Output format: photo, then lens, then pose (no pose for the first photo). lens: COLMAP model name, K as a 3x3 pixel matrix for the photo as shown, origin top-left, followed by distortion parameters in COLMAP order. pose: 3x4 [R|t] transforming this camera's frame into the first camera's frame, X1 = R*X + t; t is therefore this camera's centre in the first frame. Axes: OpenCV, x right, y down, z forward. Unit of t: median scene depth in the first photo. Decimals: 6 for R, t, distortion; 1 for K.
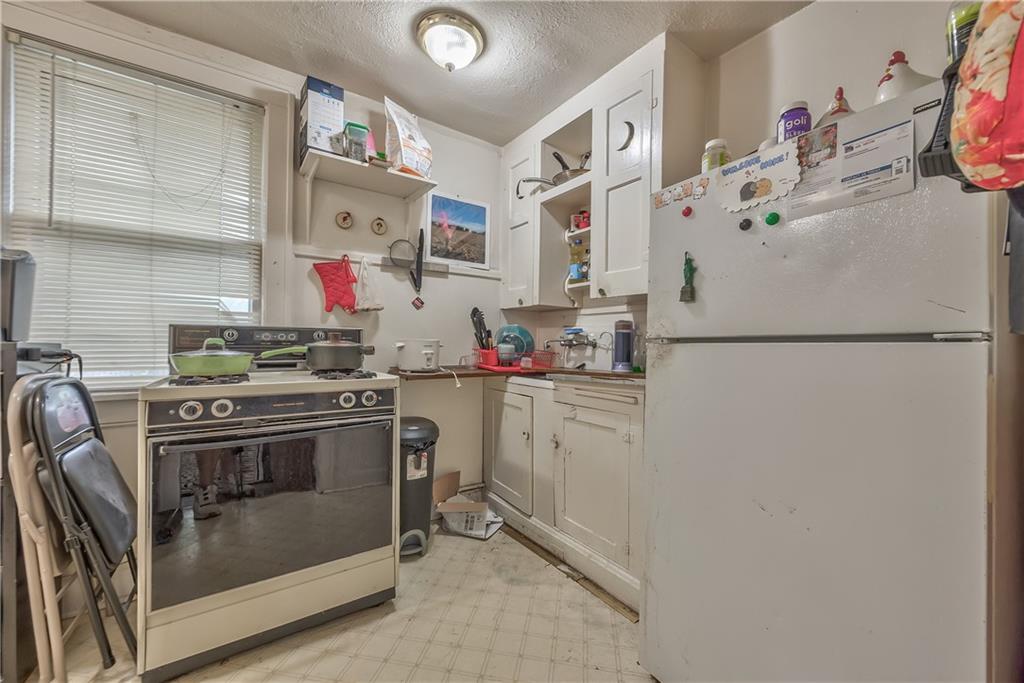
lens RADIAL K [[399.8, 0, 516.8], [0, 399.8, 351.2], [0, 0, 1]] dist [-0.001920, -0.000170]
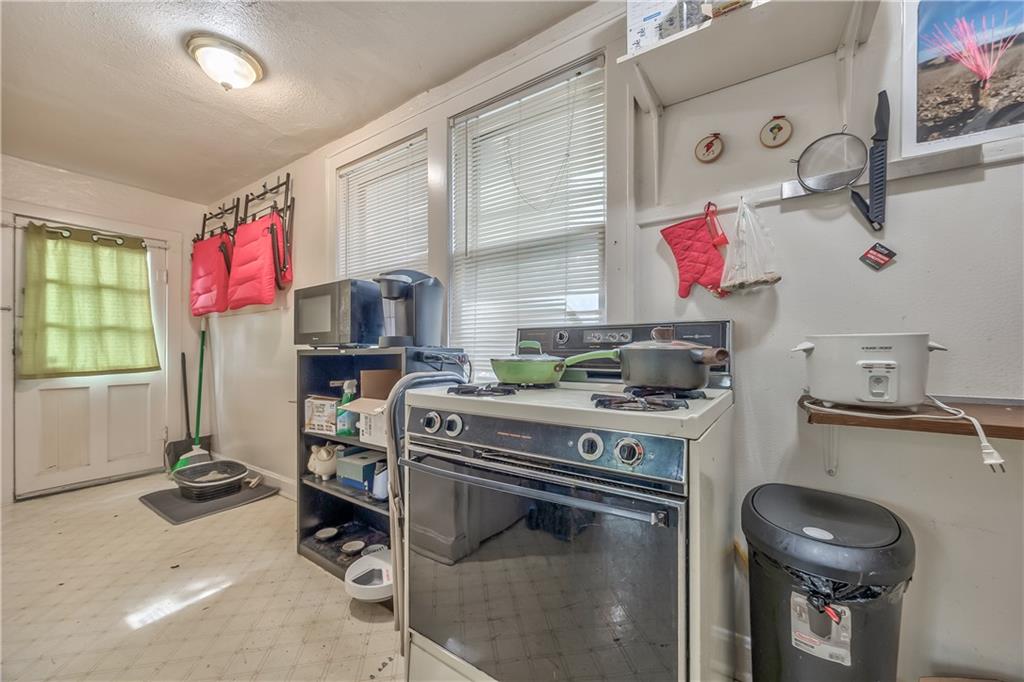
lens RADIAL K [[392.7, 0, 512.1], [0, 392.7, 347.4], [0, 0, 1]] dist [-0.000915, -0.000347]
pose [[0.353333, -0.015420, -0.935371, 0.029627], [-0.014059, 0.999664, -0.021790, 0.000726], [0.935392, 0.020850, 0.352997, 0.506115]]
